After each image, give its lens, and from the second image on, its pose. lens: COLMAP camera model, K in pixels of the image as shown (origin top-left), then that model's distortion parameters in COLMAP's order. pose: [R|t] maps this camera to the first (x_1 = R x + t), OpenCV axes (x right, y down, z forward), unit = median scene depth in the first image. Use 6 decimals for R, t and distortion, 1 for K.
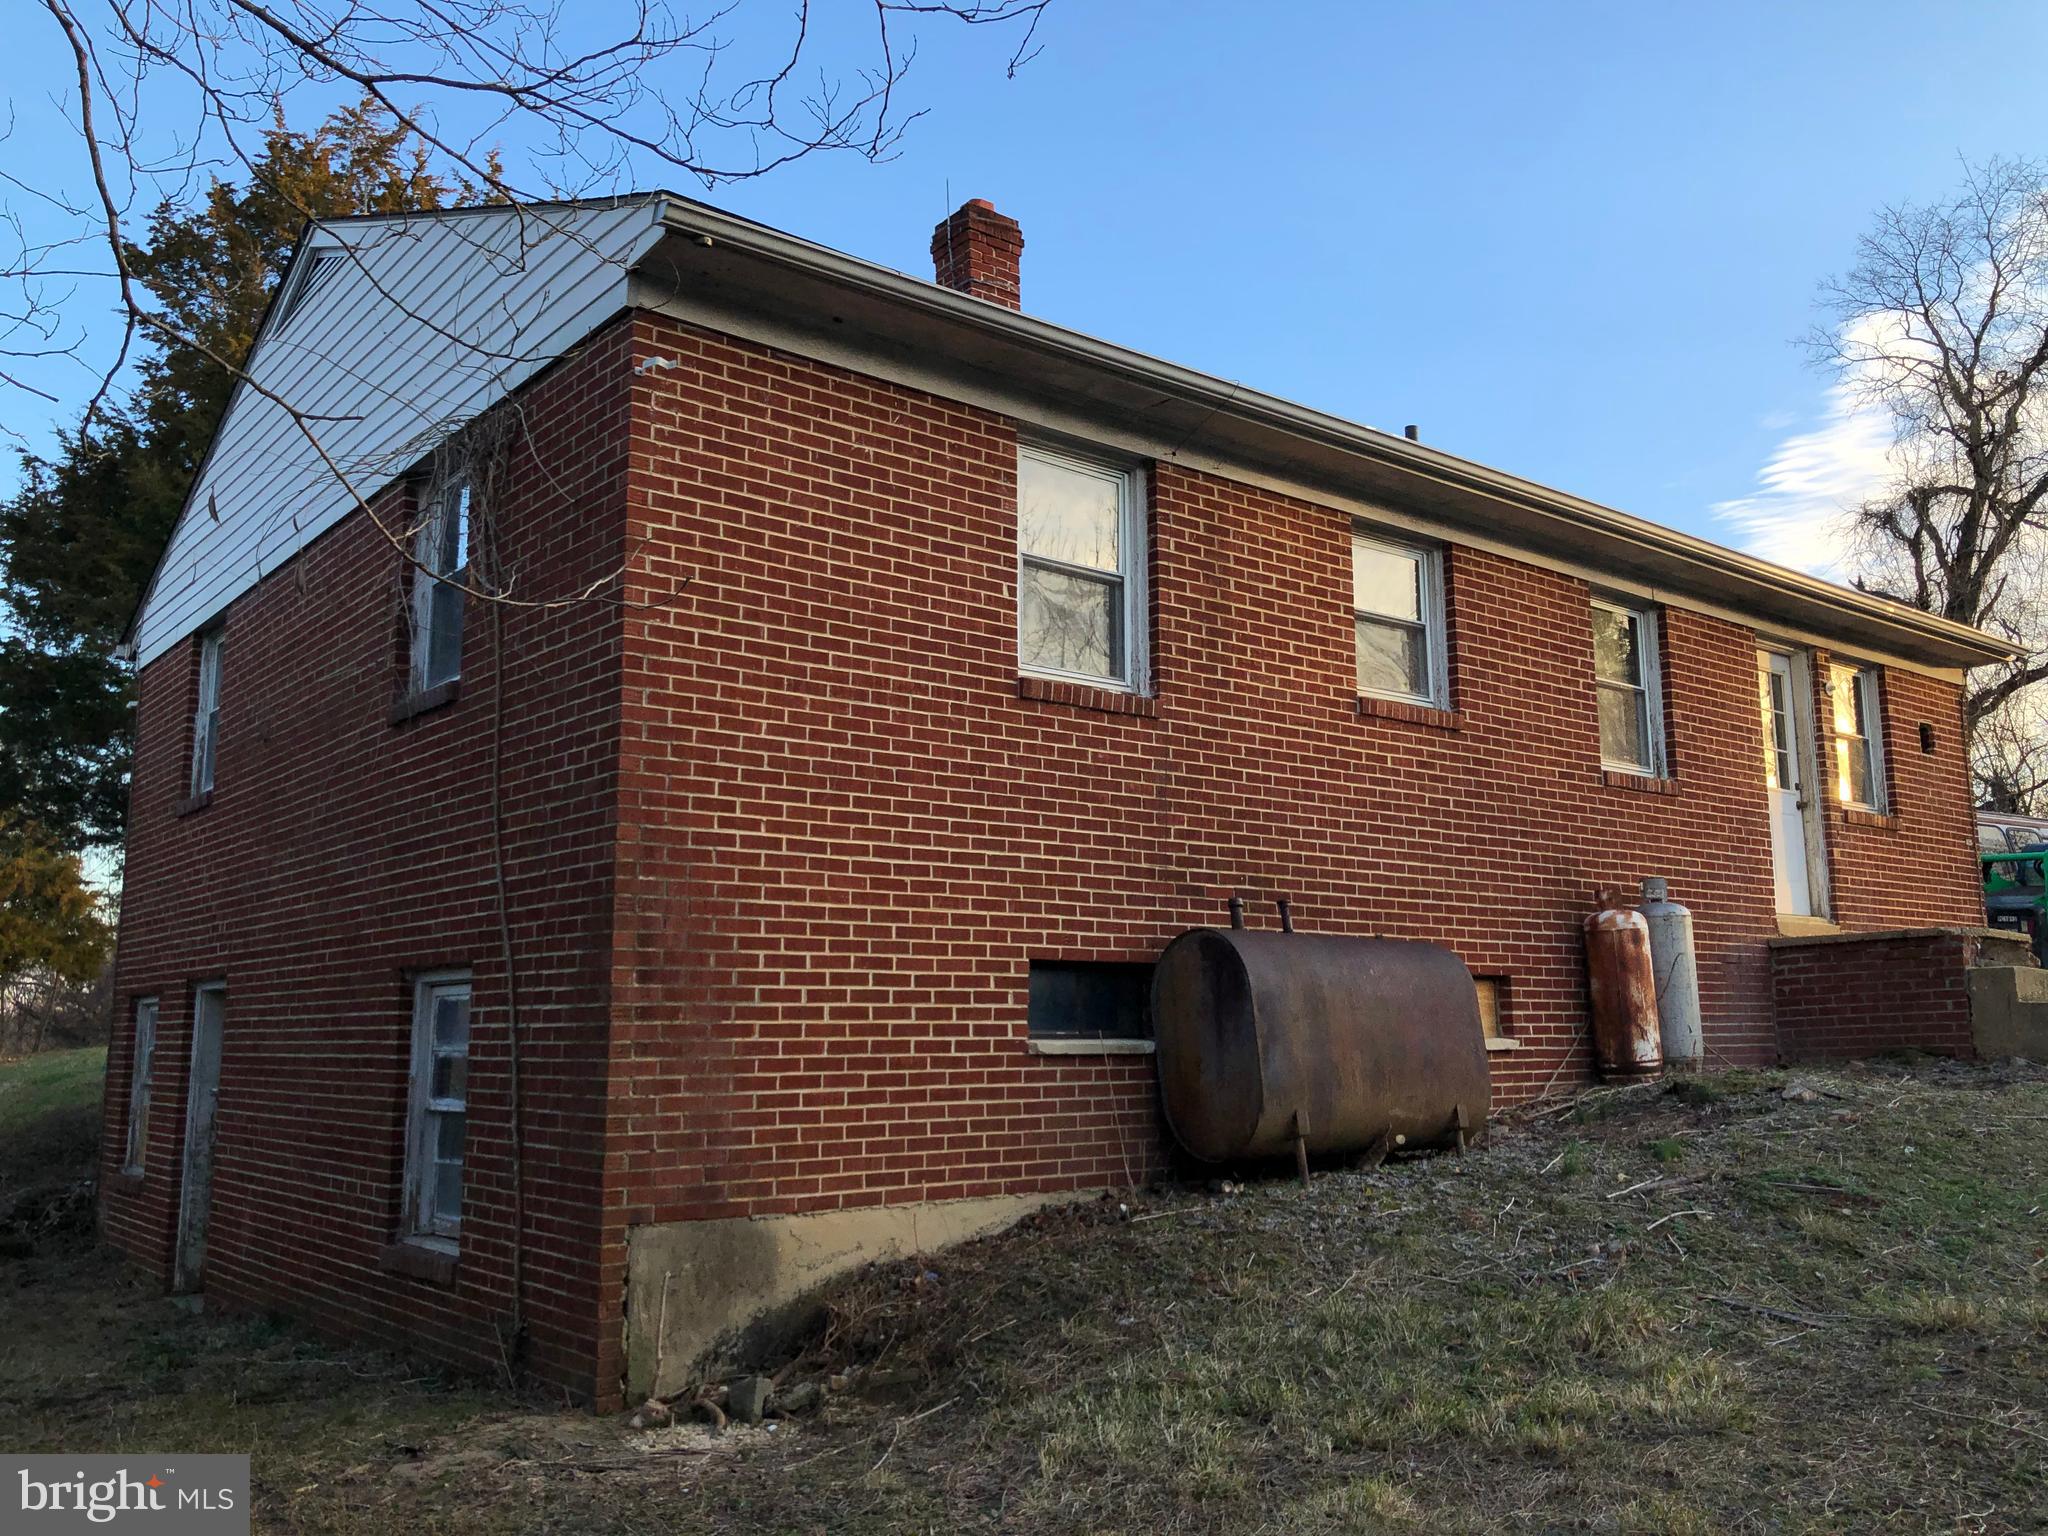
lens RADIAL K [[1667.1, 0, 1021.8], [0, 1667.1, 741.1], [0, 0, 1]] dist [0.030288, -0.017548]
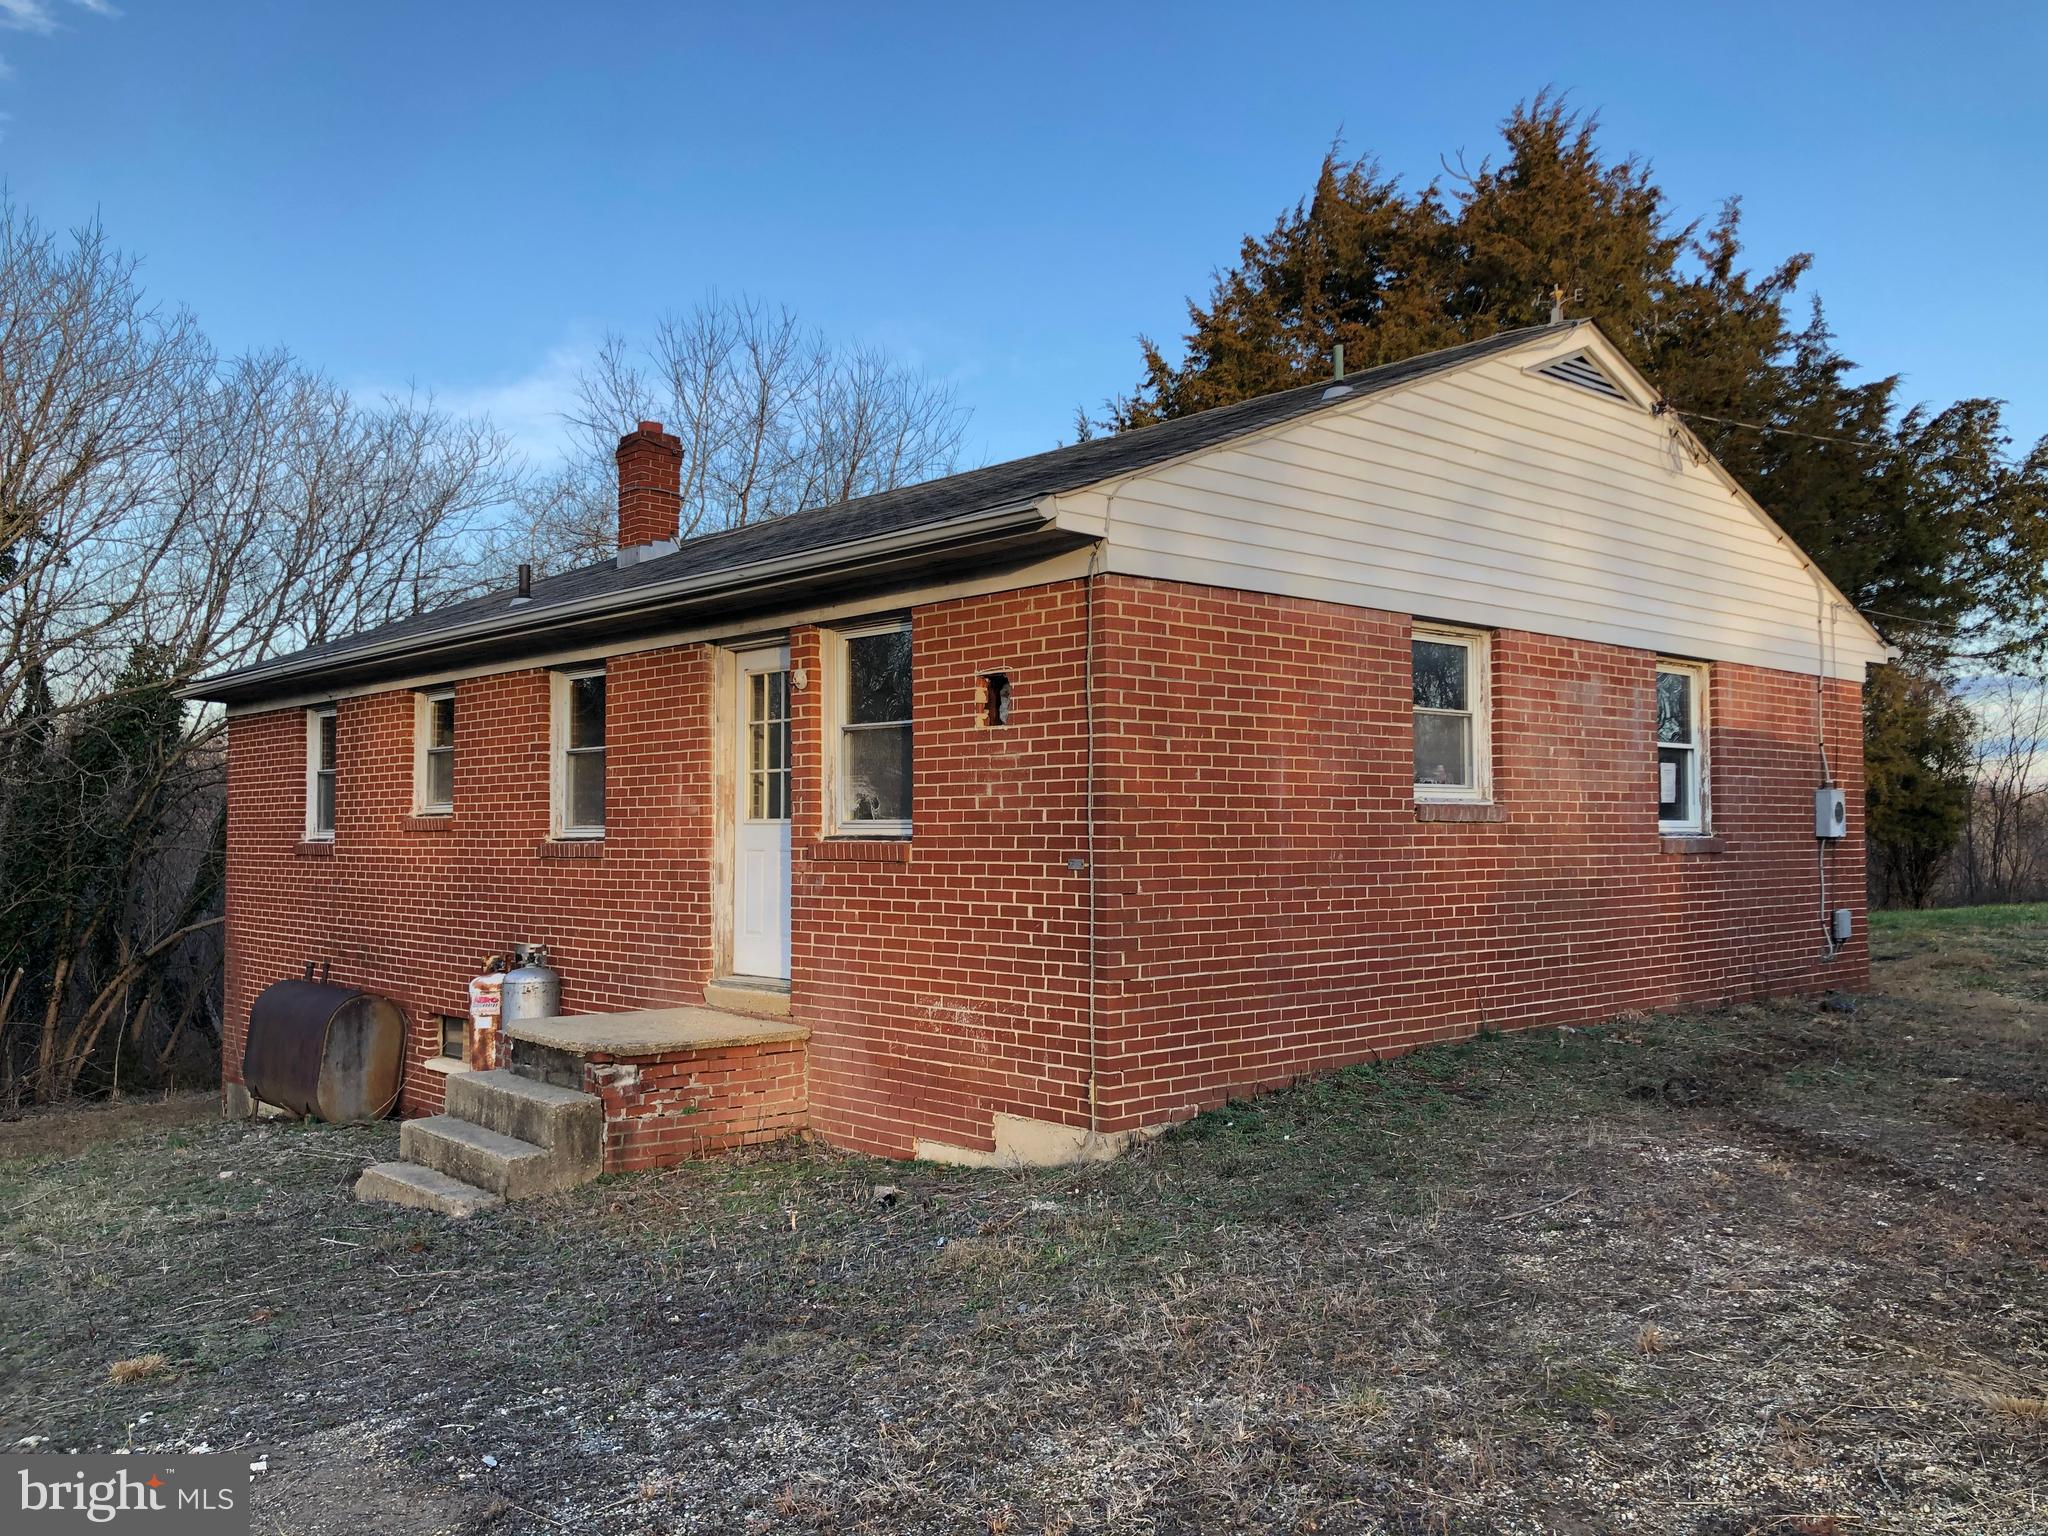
lens RADIAL K [[1667.1, 0, 1021.8], [0, 1667.1, 741.1], [0, 0, 1]] dist [0.030288, -0.017548]
pose [[0.058353, -0.049799, -0.997053, 1.563470], [0.173197, 0.984114, -0.039016, 0.052560], [0.983157, -0.170410, 0.066051, 1.332063]]
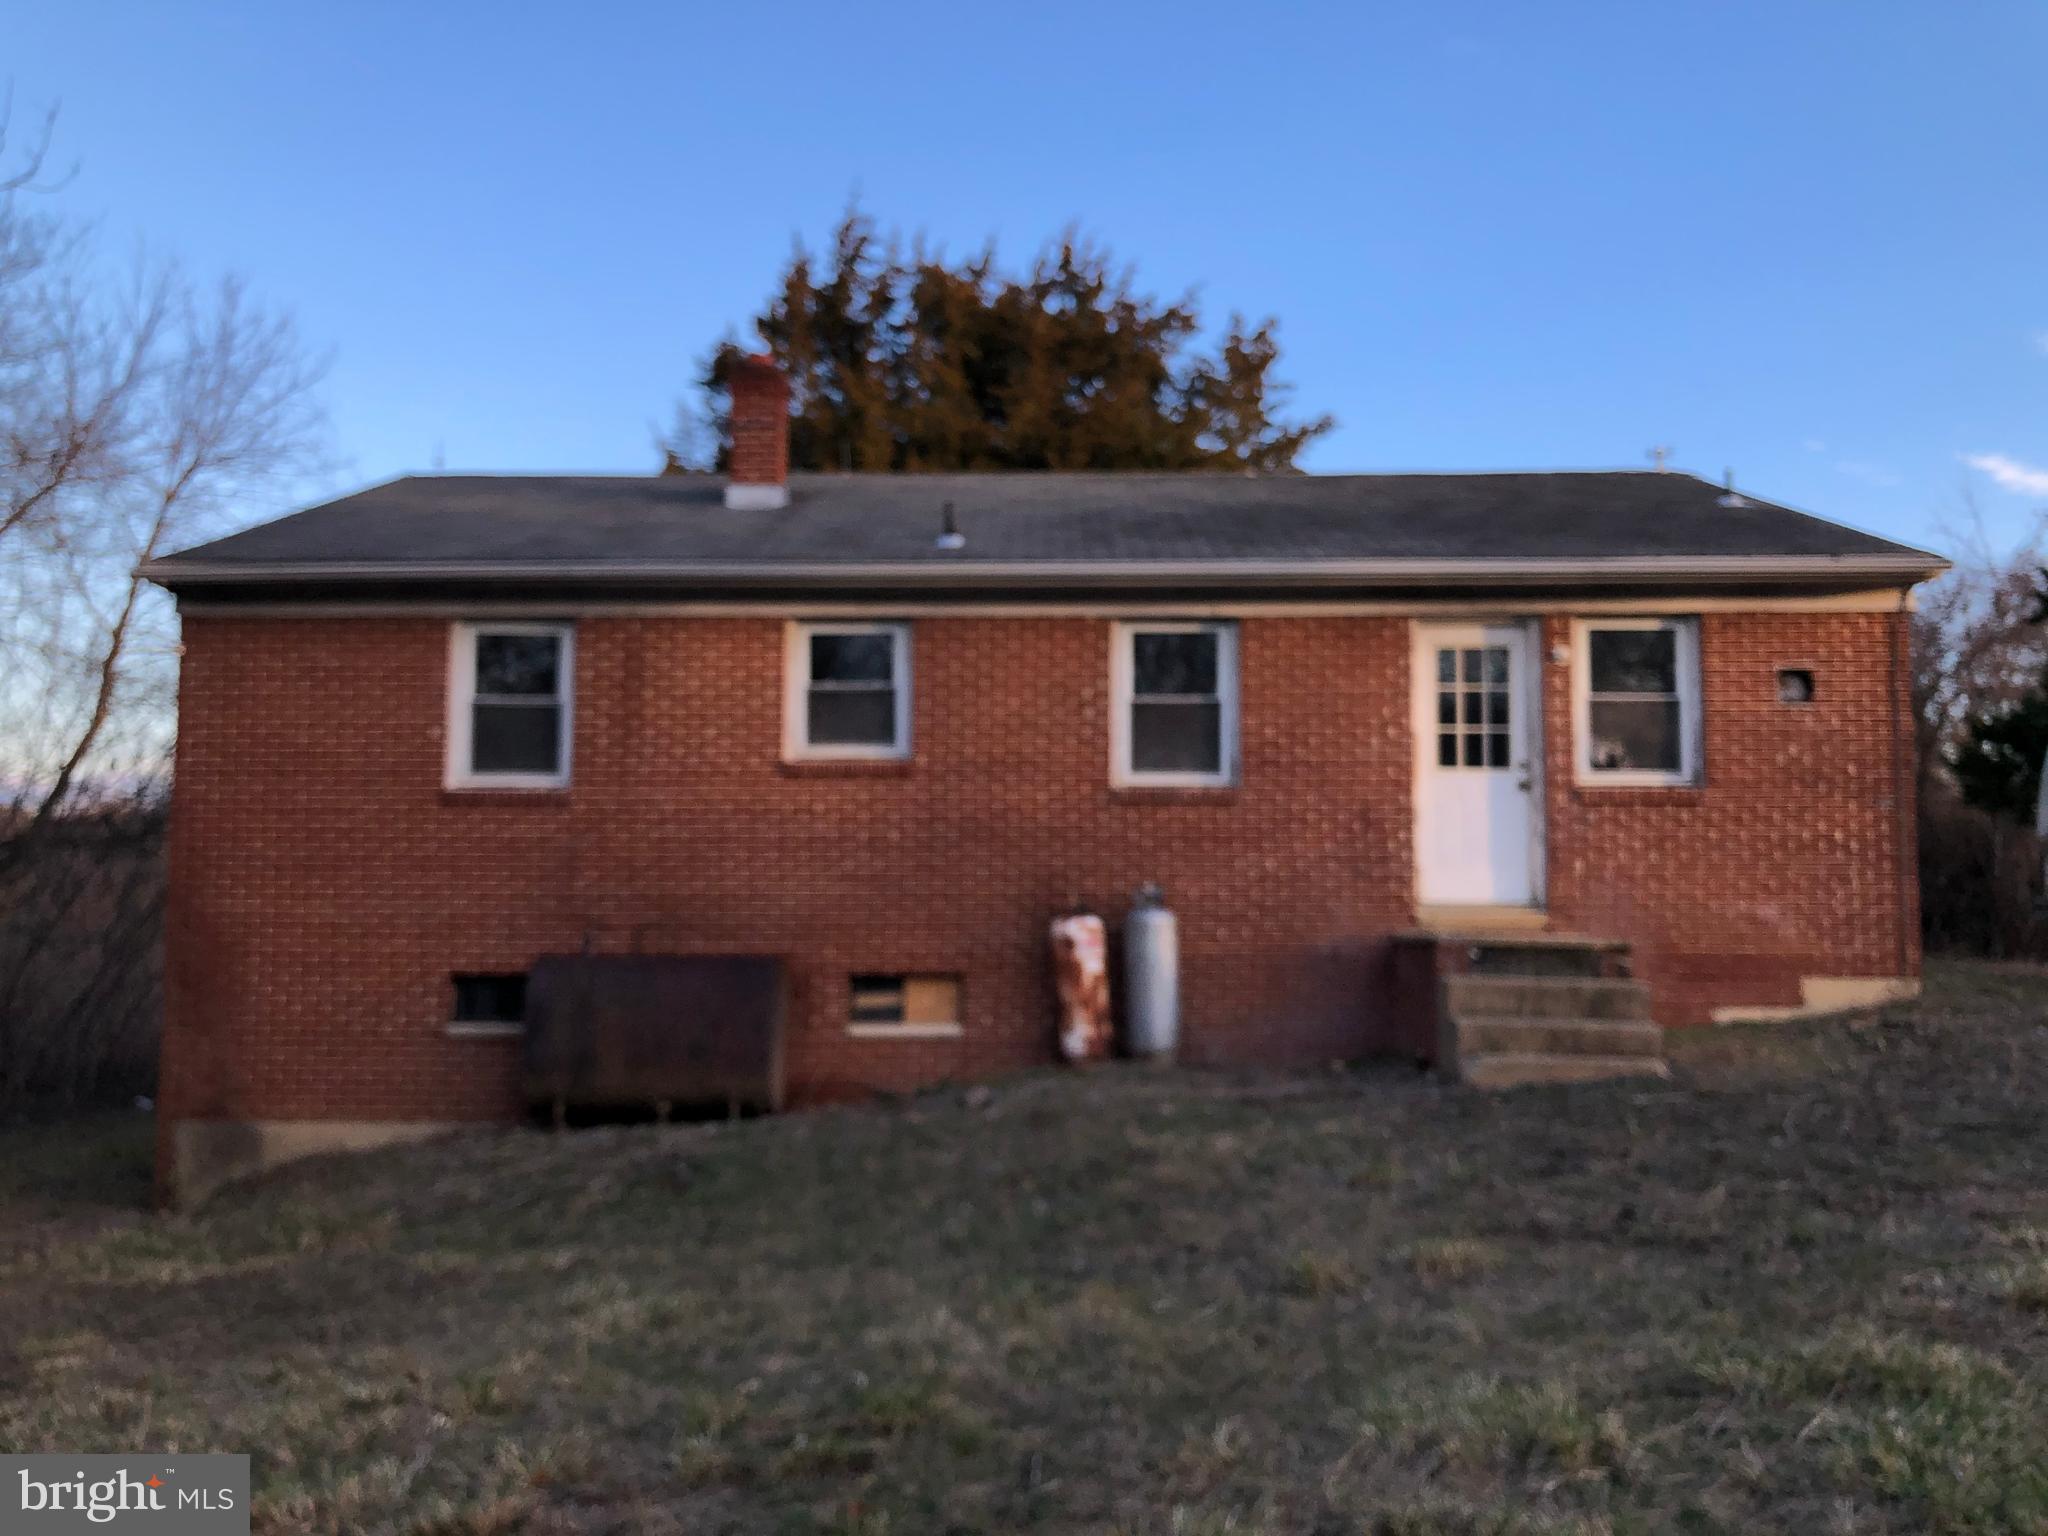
lens RADIAL K [[1667.1, 0, 1021.8], [0, 1667.1, 741.1], [0, 0, 1]] dist [0.030288, -0.017548]
pose [[0.757630, -0.059507, -0.649966, 1.092407], [0.105698, 0.993876, 0.032213, -0.059331], [0.644069, -0.093106, 0.759280, 0.132949]]
